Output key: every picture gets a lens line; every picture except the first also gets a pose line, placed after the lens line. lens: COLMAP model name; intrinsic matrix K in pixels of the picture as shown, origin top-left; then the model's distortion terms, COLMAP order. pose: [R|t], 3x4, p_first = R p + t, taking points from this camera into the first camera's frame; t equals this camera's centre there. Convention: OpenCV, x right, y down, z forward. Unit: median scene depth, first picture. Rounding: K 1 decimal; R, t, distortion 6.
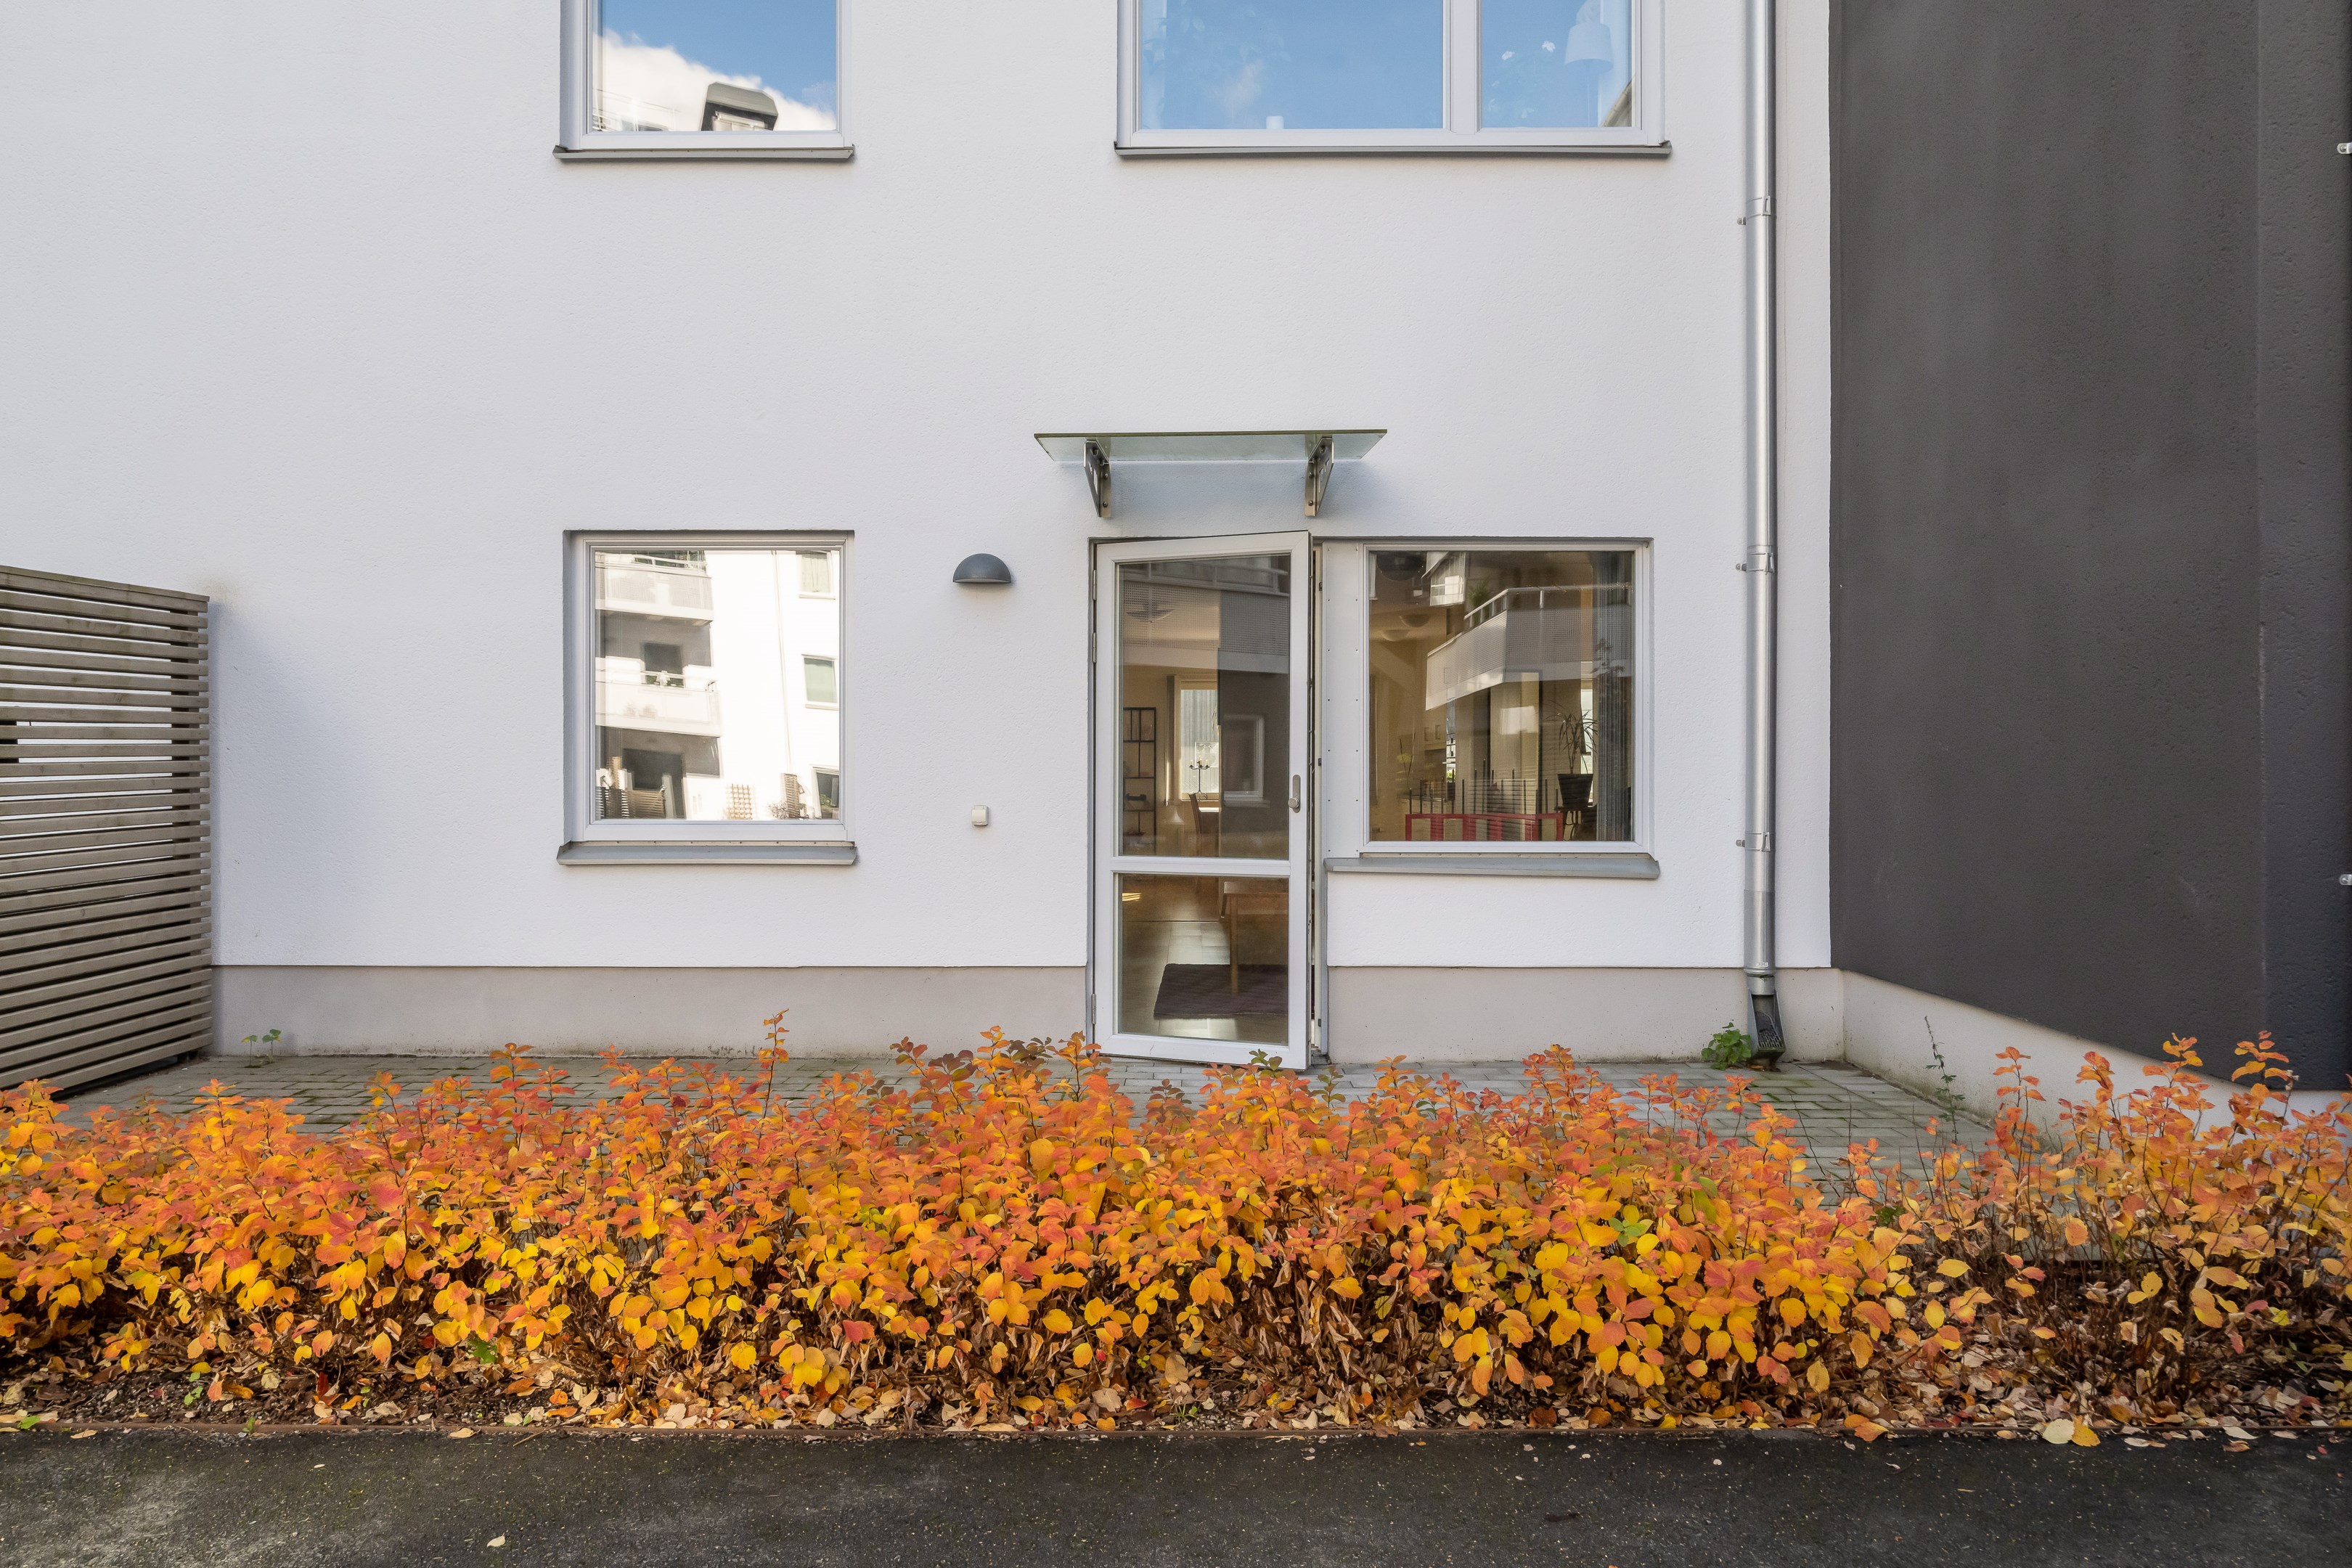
lens RADIAL K [[1755.0, 0, 1176.7], [0, 1755.0, 766.8], [0, 0, 1]] dist [-0.011004, 0.001093]
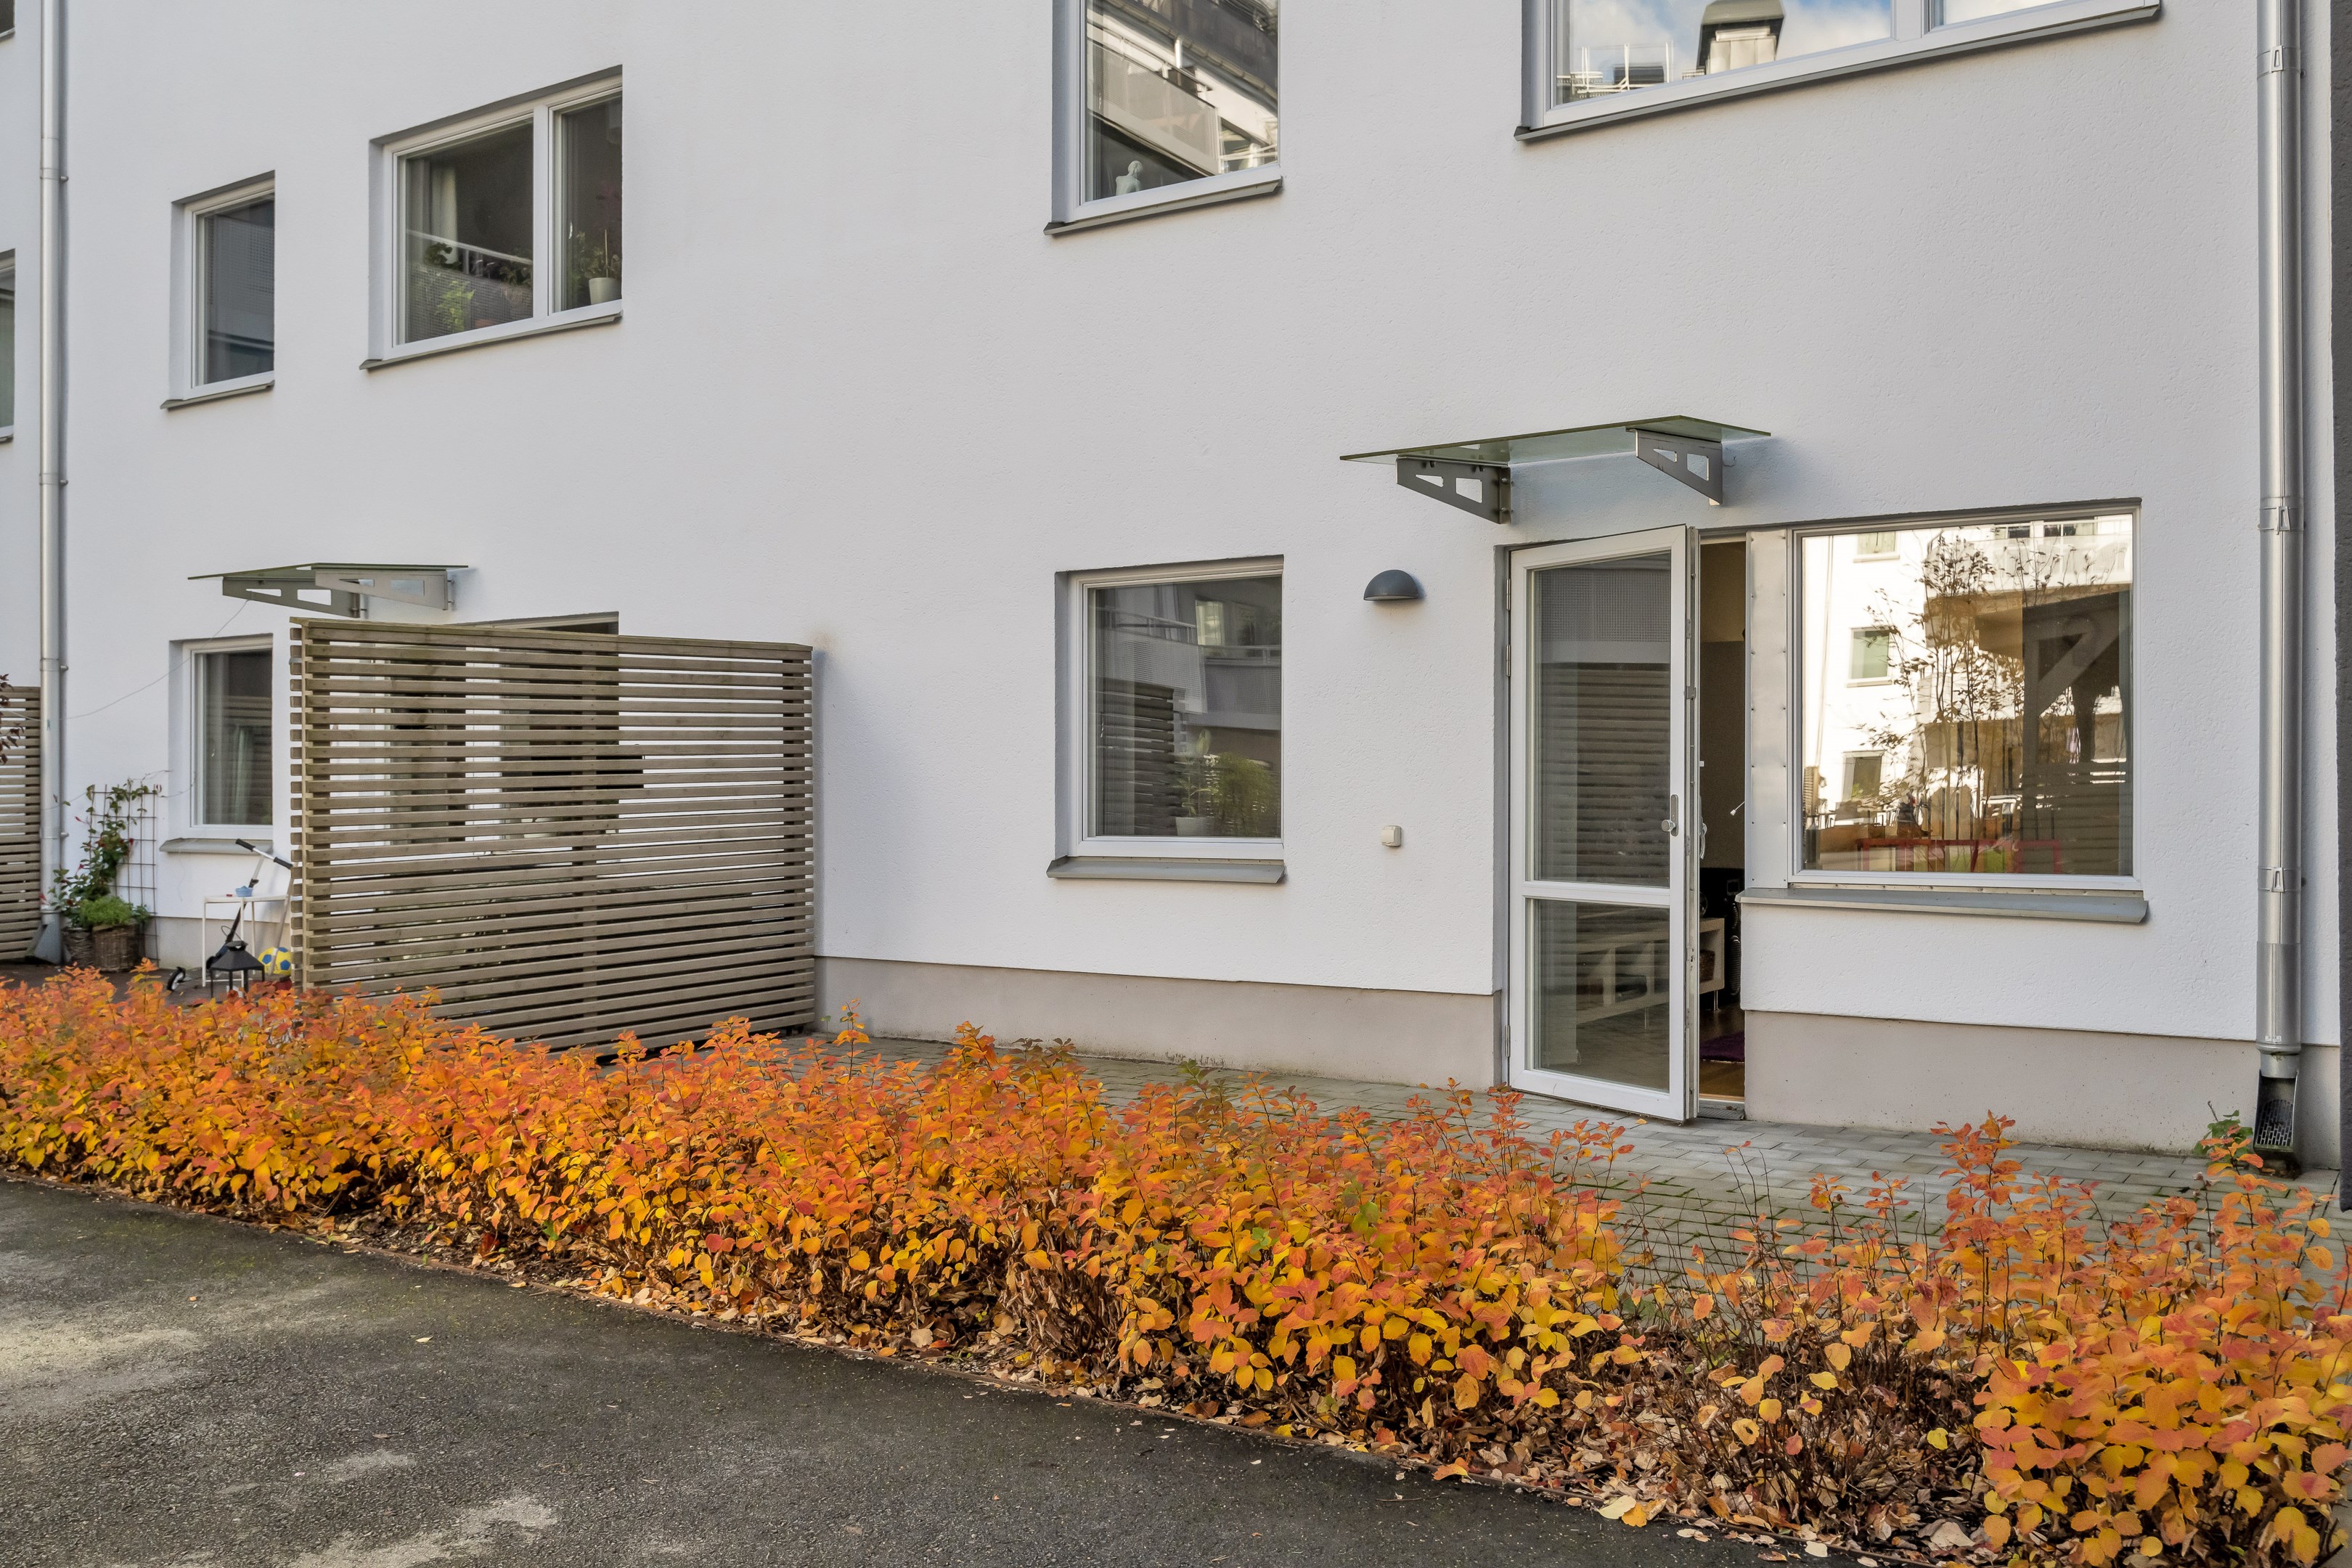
lens RADIAL K [[2004.3, 0, 1175.1], [0, 2004.3, 788.4], [0, 0, 1]] dist [-0.013698, -0.011923]
pose [[0.833442, -0.003193, -0.552597, 0.406701], [0.003940, 0.999992, 0.000165, 0.000221], [0.552592, -0.002315, 0.833448, -0.002657]]
